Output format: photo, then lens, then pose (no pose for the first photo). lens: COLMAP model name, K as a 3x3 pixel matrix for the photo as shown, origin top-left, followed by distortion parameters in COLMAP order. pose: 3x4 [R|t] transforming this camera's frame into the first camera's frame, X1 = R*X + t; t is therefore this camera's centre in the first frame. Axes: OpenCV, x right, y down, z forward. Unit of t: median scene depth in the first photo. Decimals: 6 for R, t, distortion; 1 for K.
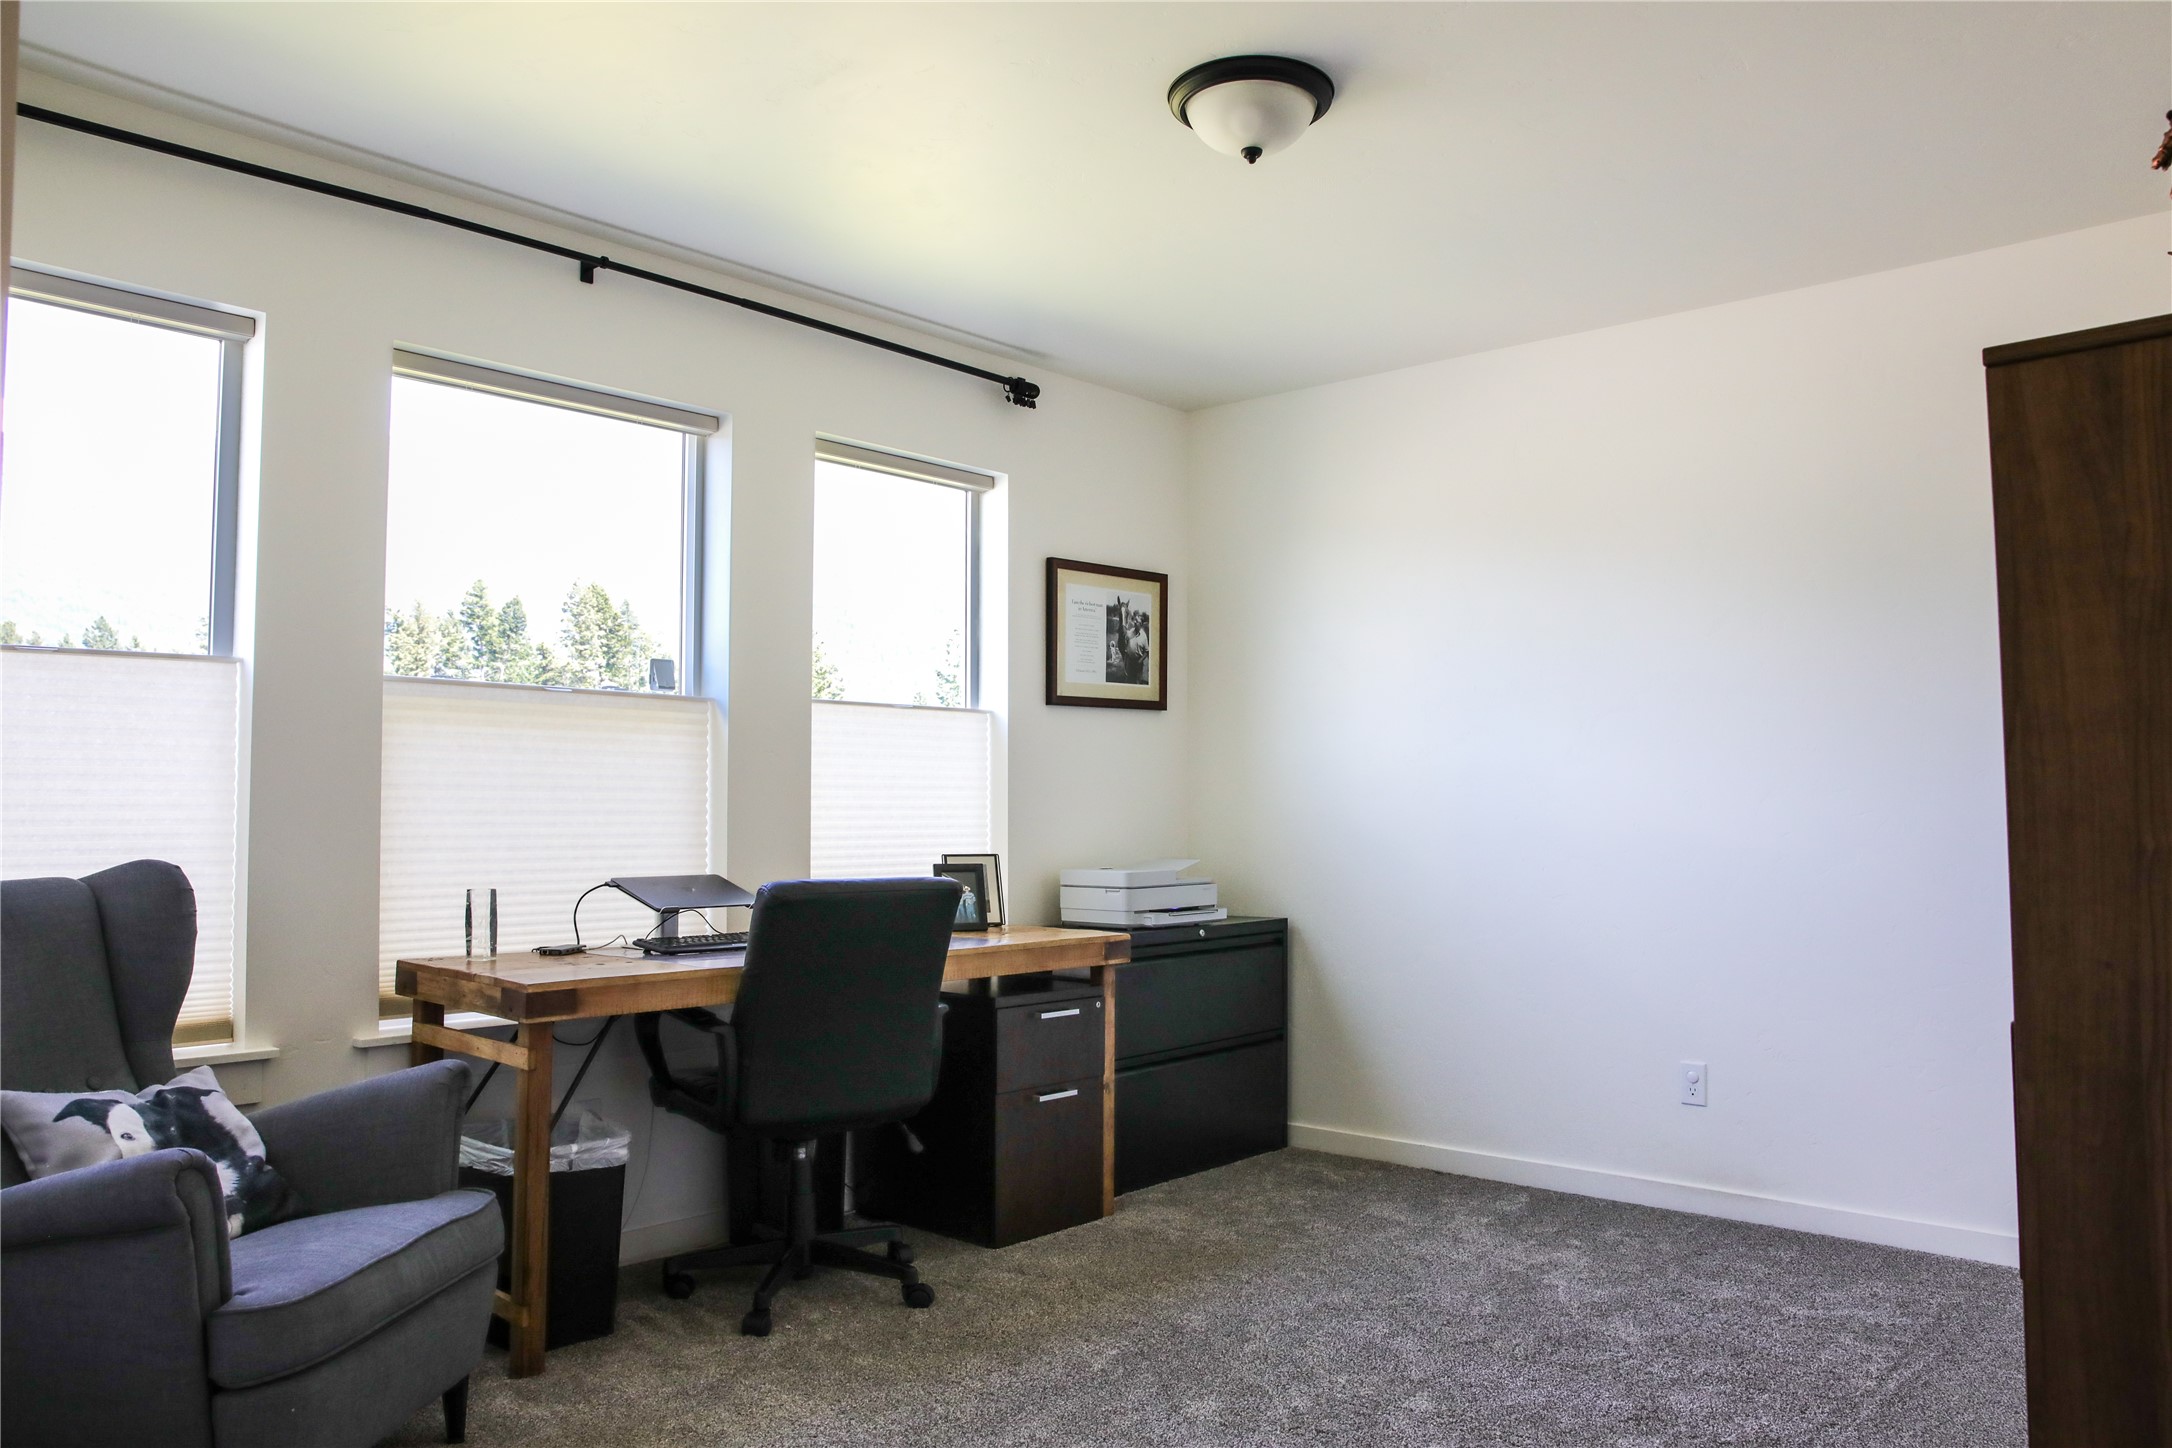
lens RADIAL K [[1499.3, 0, 1085.8], [0, 1499.3, 728.7], [0, 0, 1]] dist [-0.112076, 0.103085]
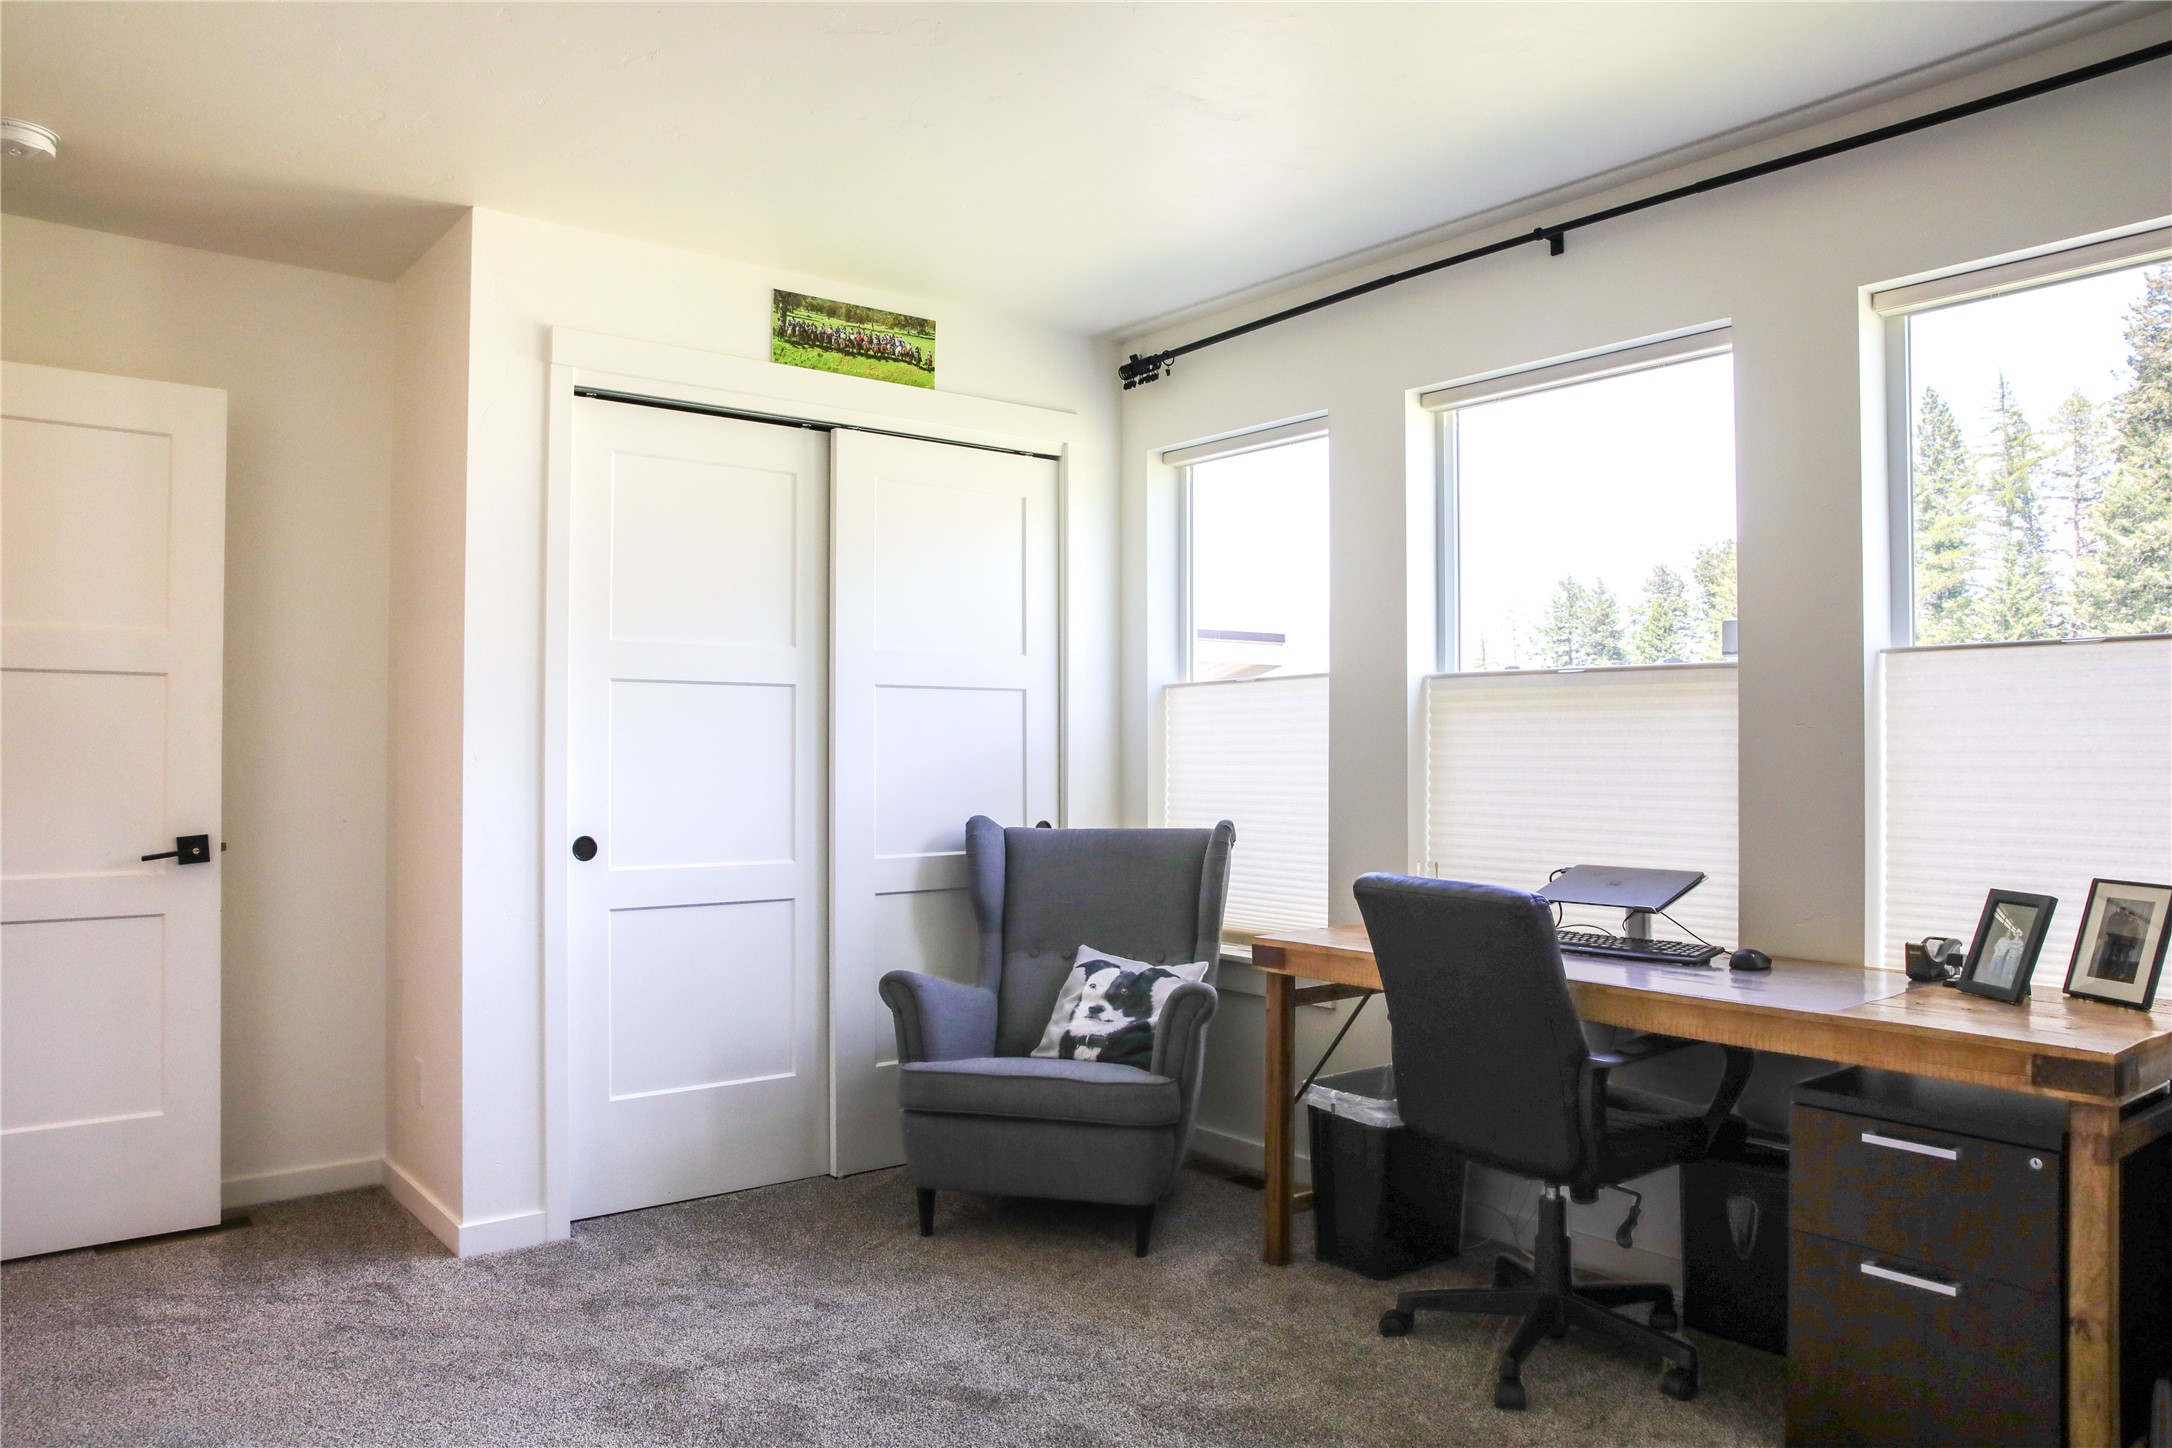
lens RADIAL K [[1499.3, 0, 1085.8], [0, 1499.3, 728.7], [0, 0, 1]] dist [-0.112076, 0.103085]
pose [[-0.125614, -0.009418, -0.992034, 0.660255], [0.056250, 0.998279, -0.016600, 0.010352], [0.990483, -0.057887, -0.124868, 0.793380]]
